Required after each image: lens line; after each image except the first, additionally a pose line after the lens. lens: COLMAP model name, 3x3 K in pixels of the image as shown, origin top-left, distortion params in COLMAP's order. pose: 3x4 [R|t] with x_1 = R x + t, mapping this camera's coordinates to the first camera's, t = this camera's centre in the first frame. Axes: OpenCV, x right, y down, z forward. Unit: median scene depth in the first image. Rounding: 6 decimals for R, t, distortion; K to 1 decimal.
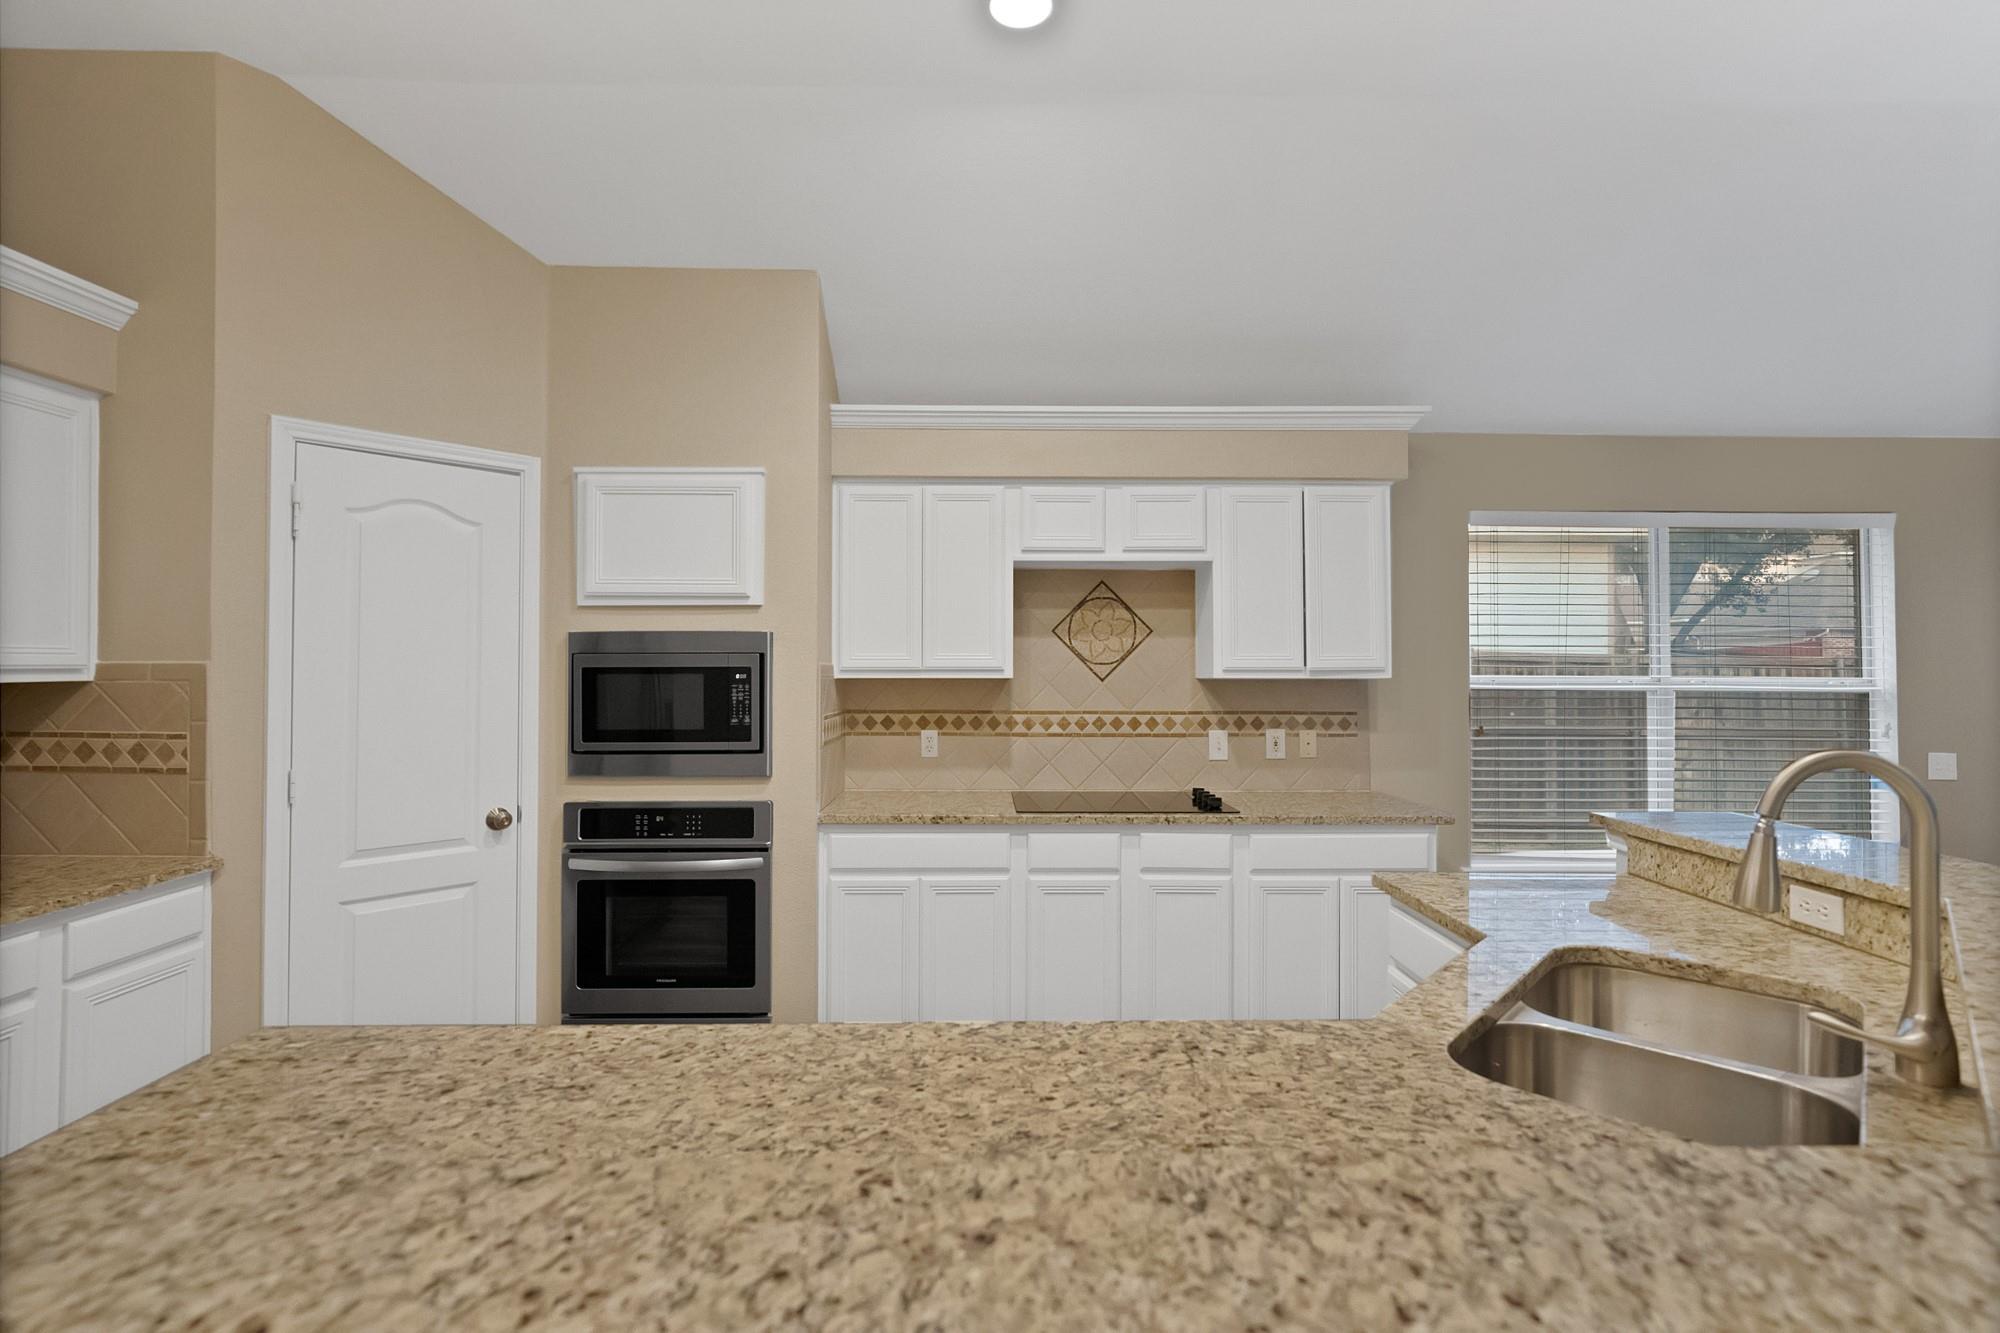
lens RADIAL K [[953.6, 0, 1005.1], [0, 953.6, 659.6], [0, 0, 1]] dist [-0.002054, 0.002526]
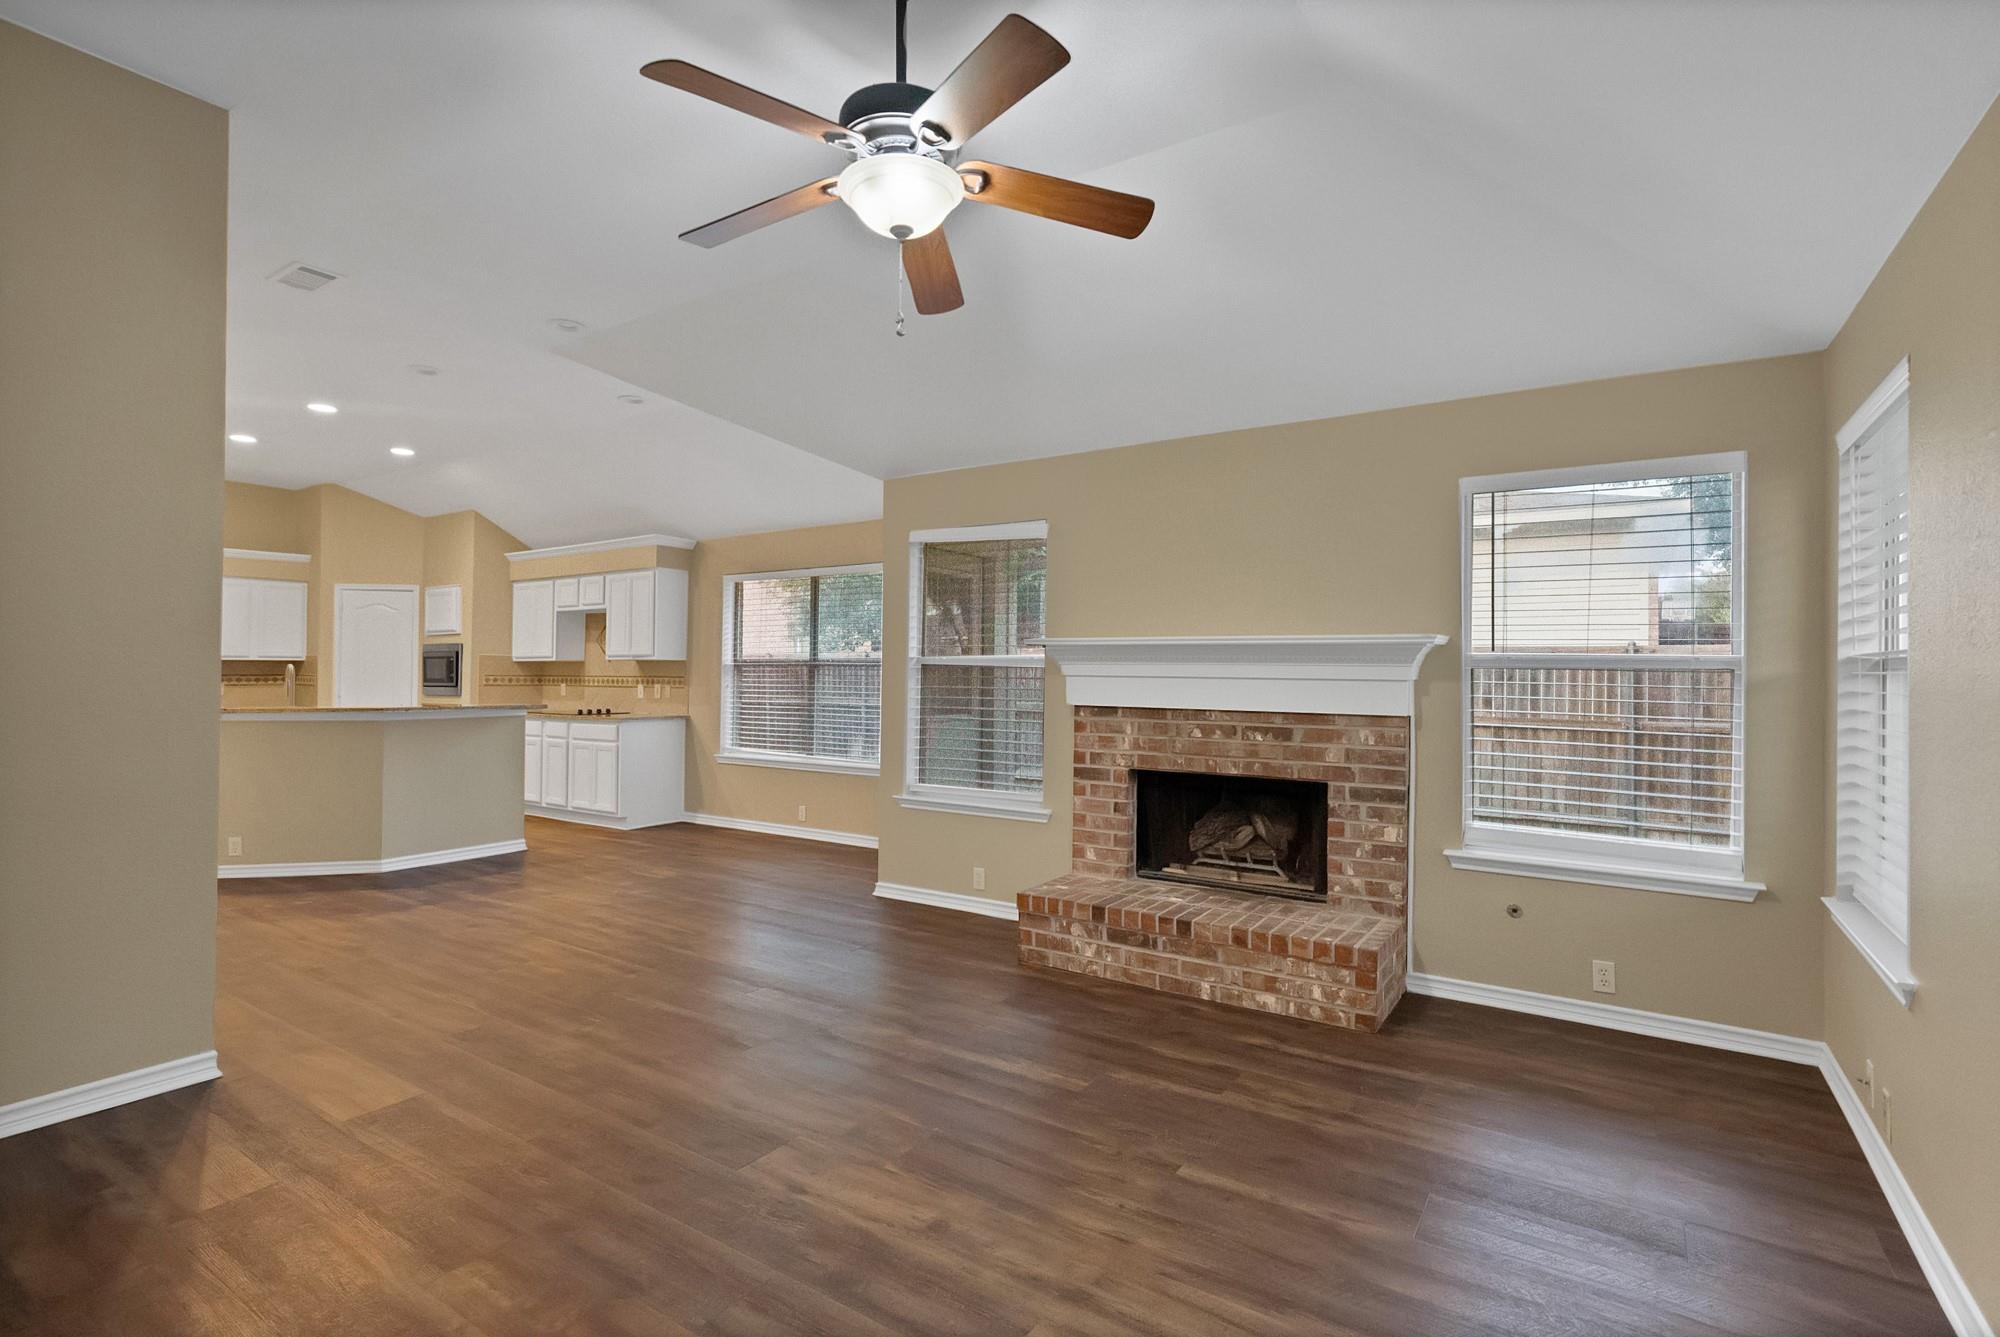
lens RADIAL K [[953.6, 0, 994.0], [0, 953.6, 669.4], [0, 0, 1]] dist [-0.002054, 0.002526]
pose [[0.824207, -0.004263, -0.566273, 2.226033], [0.002637, 0.999990, -0.003691, 0.052557], [0.566283, 0.001549, 0.824210, -0.345355]]
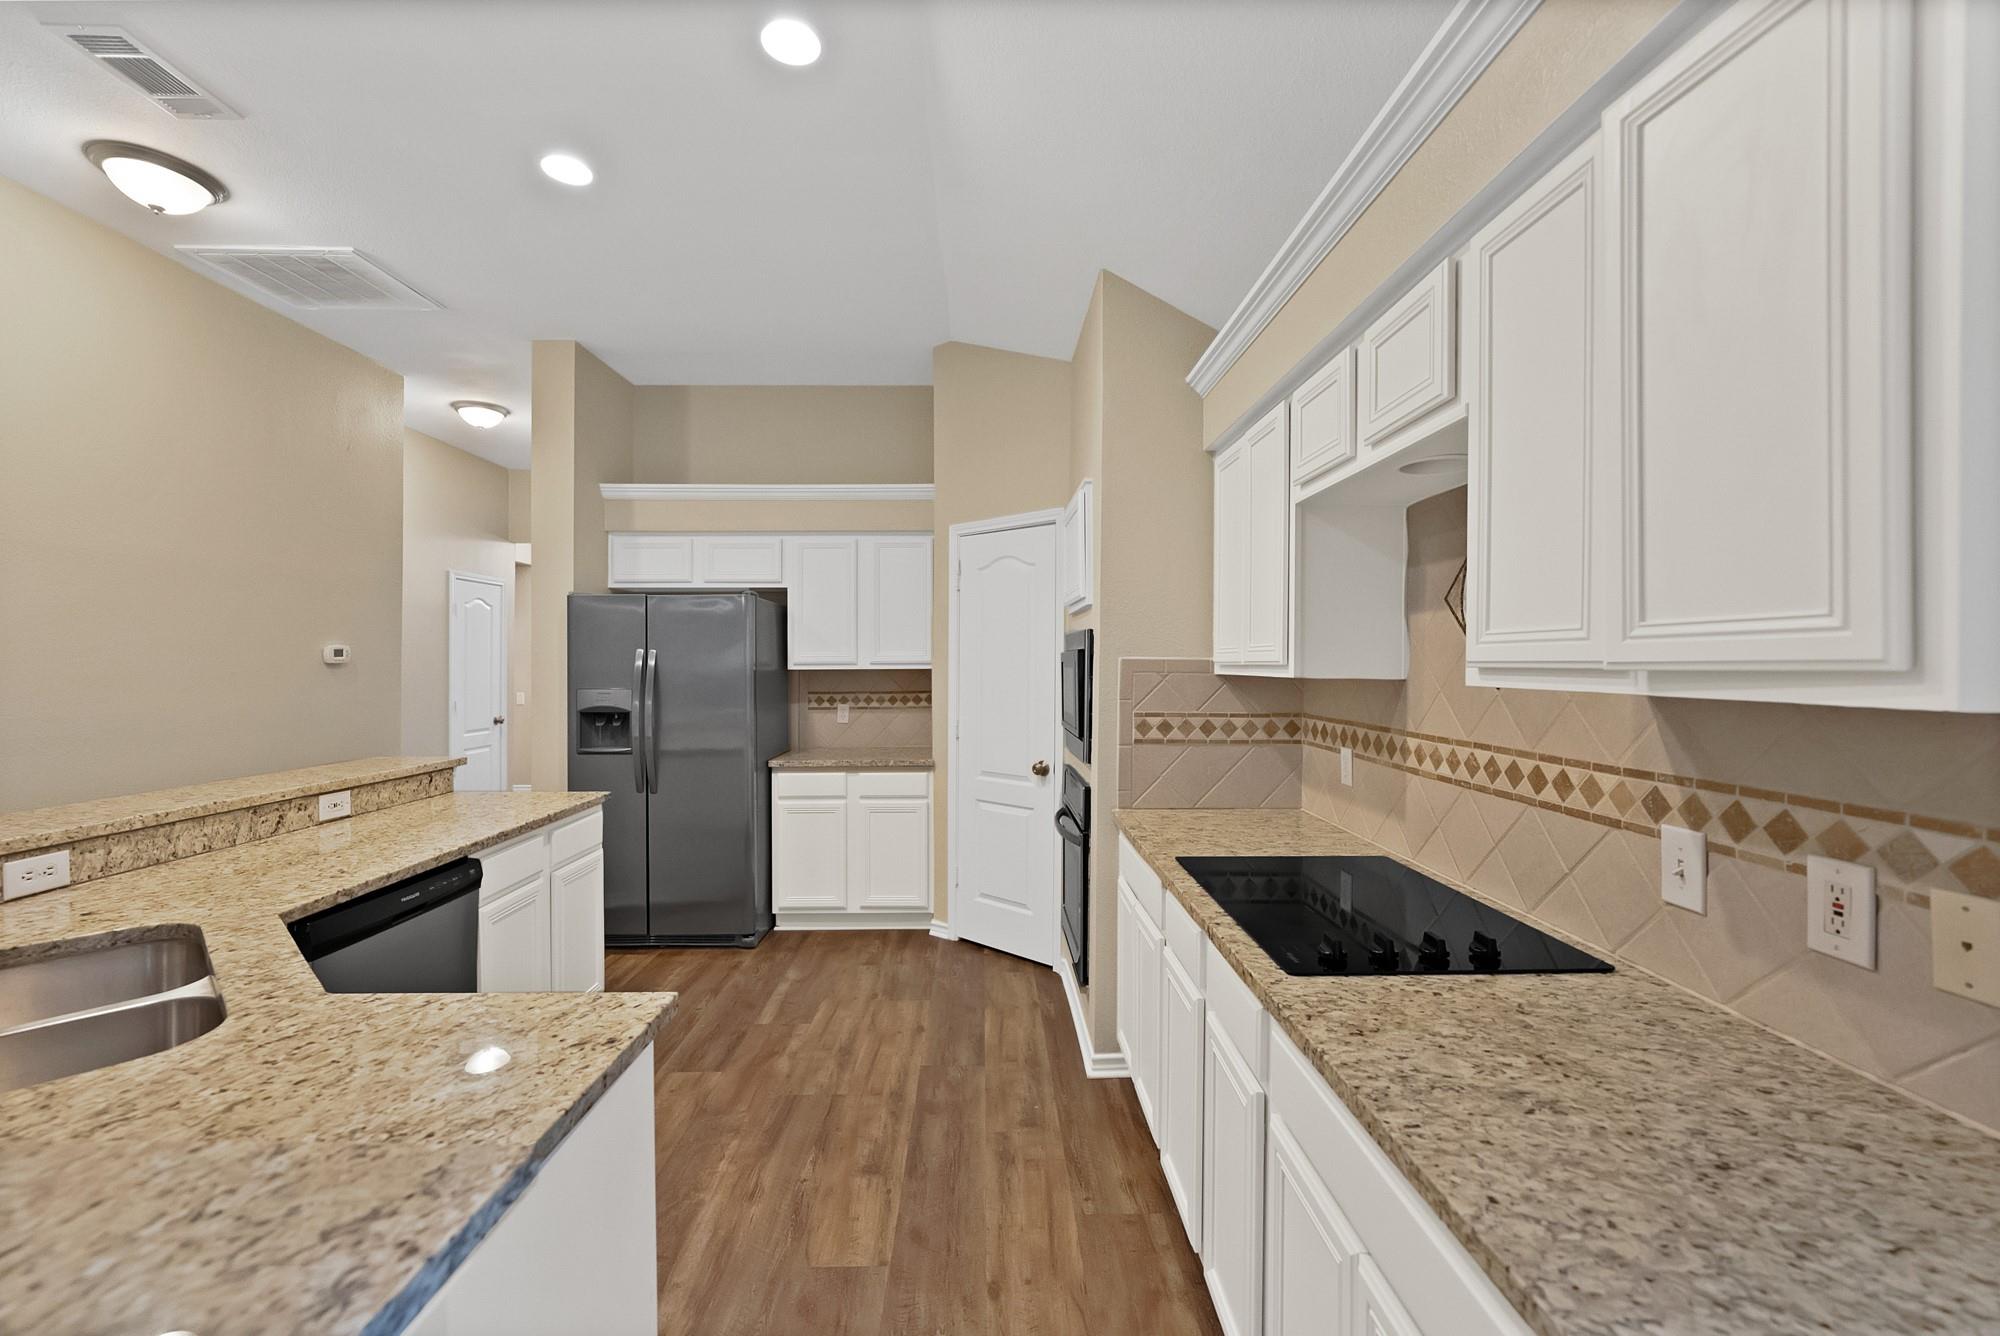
lens RADIAL K [[822.3, 0, 981.1], [0, 822.3, 658.7], [0, 0, 1]] dist [-0.013952, 0.002167]
pose [[-0.014077, -0.004659, -0.999890, 0.582920], [0.008139, 0.999955, -0.004774, 0.006461], [0.999868, -0.008206, -0.014039, 0.767610]]
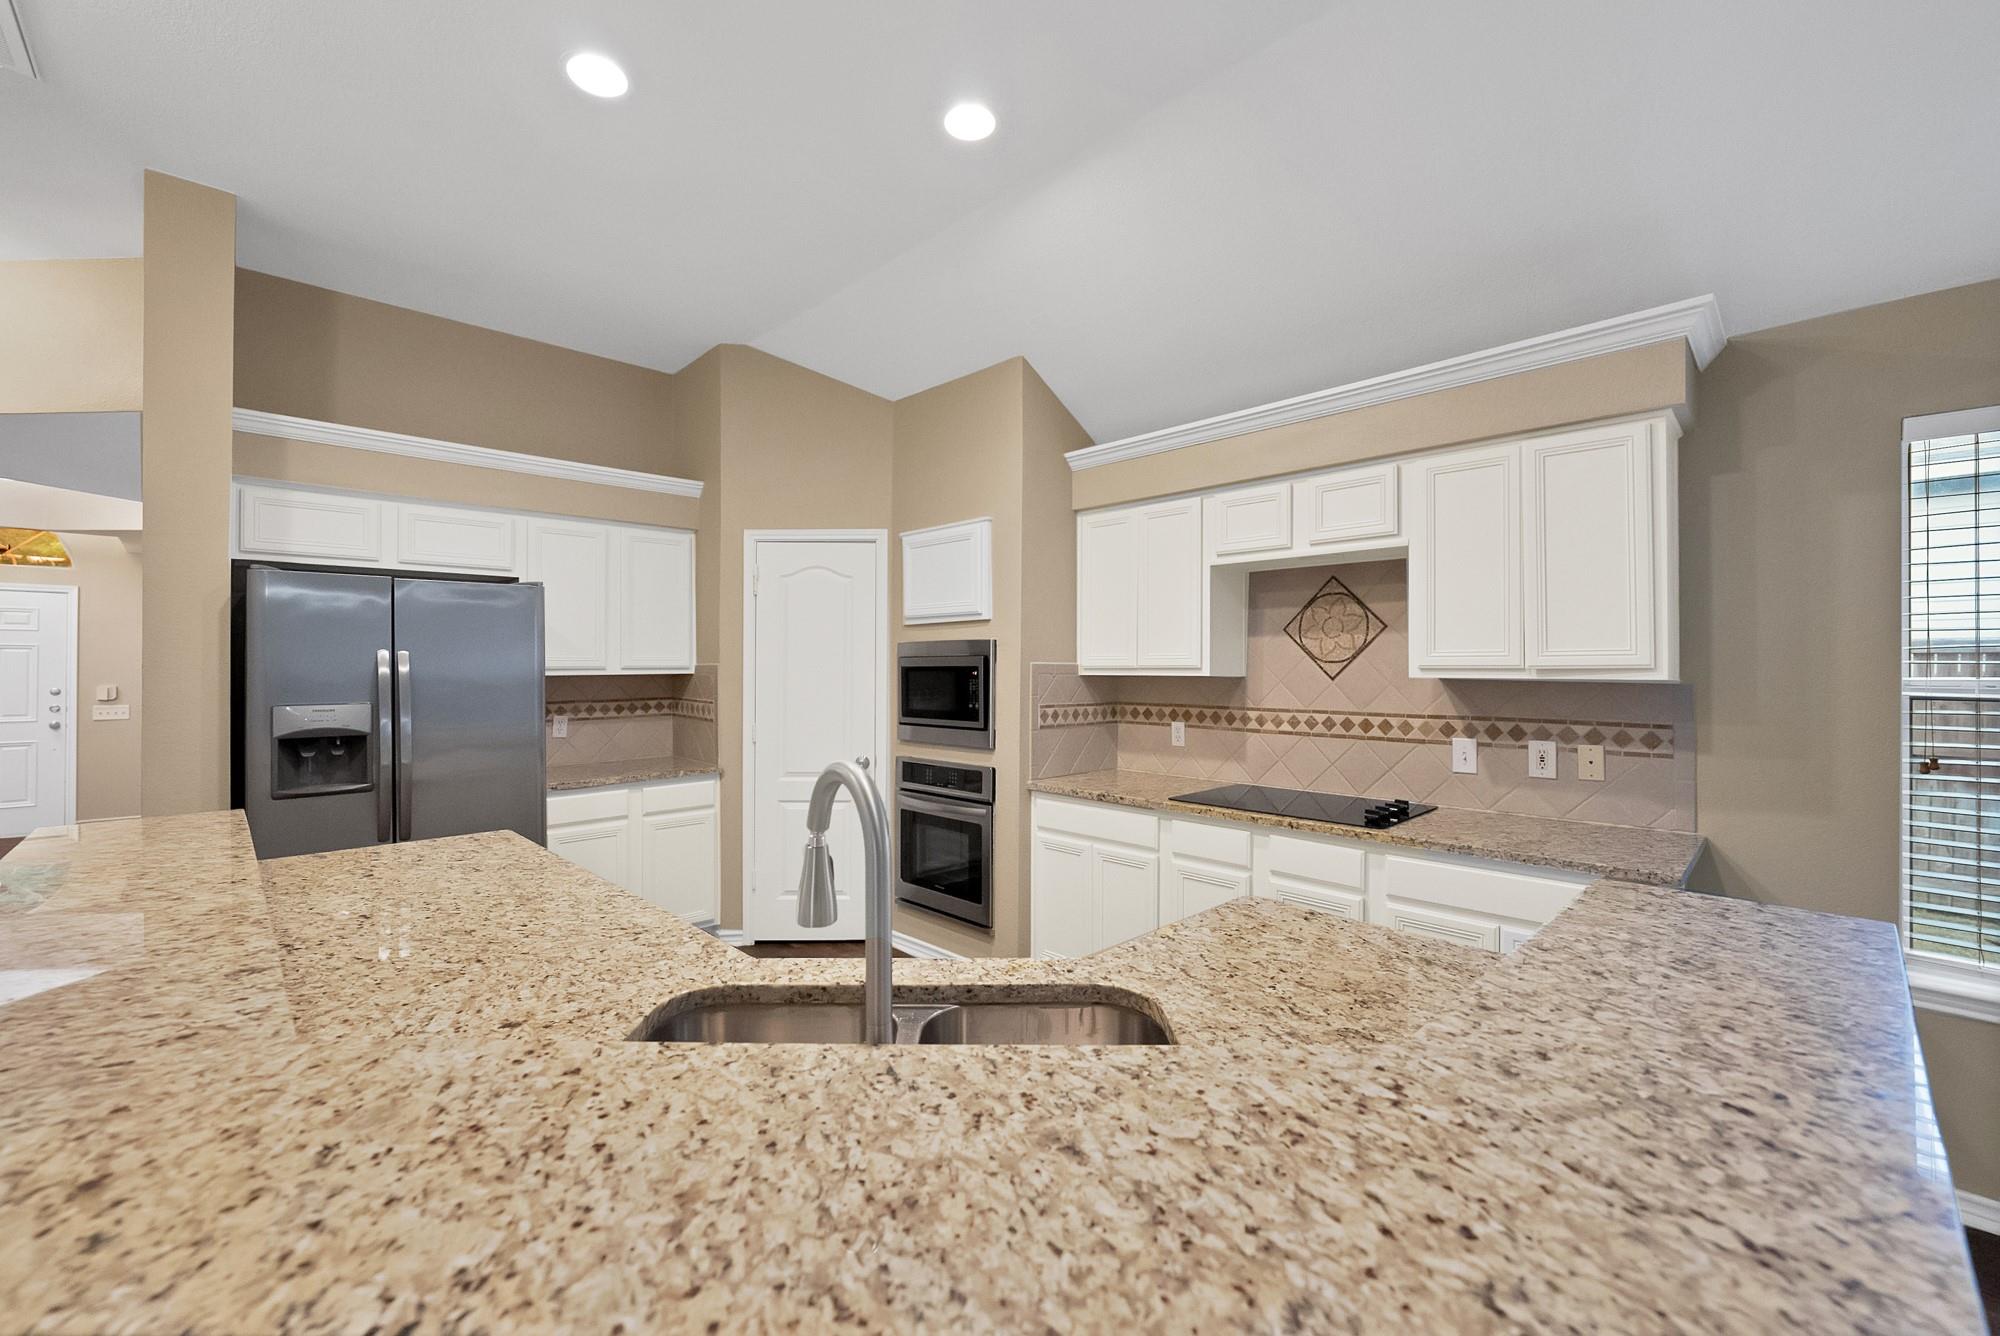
lens RADIAL K [[822.3, 0, 985.6], [0, 822.3, 665.1], [0, 0, 1]] dist [-0.013952, 0.002167]
pose [[0.679070, -0.002204, -0.734070, 0.500478], [0.008541, 0.999952, 0.004898, 0.000522], [0.734024, -0.009596, 0.679056, 0.188653]]
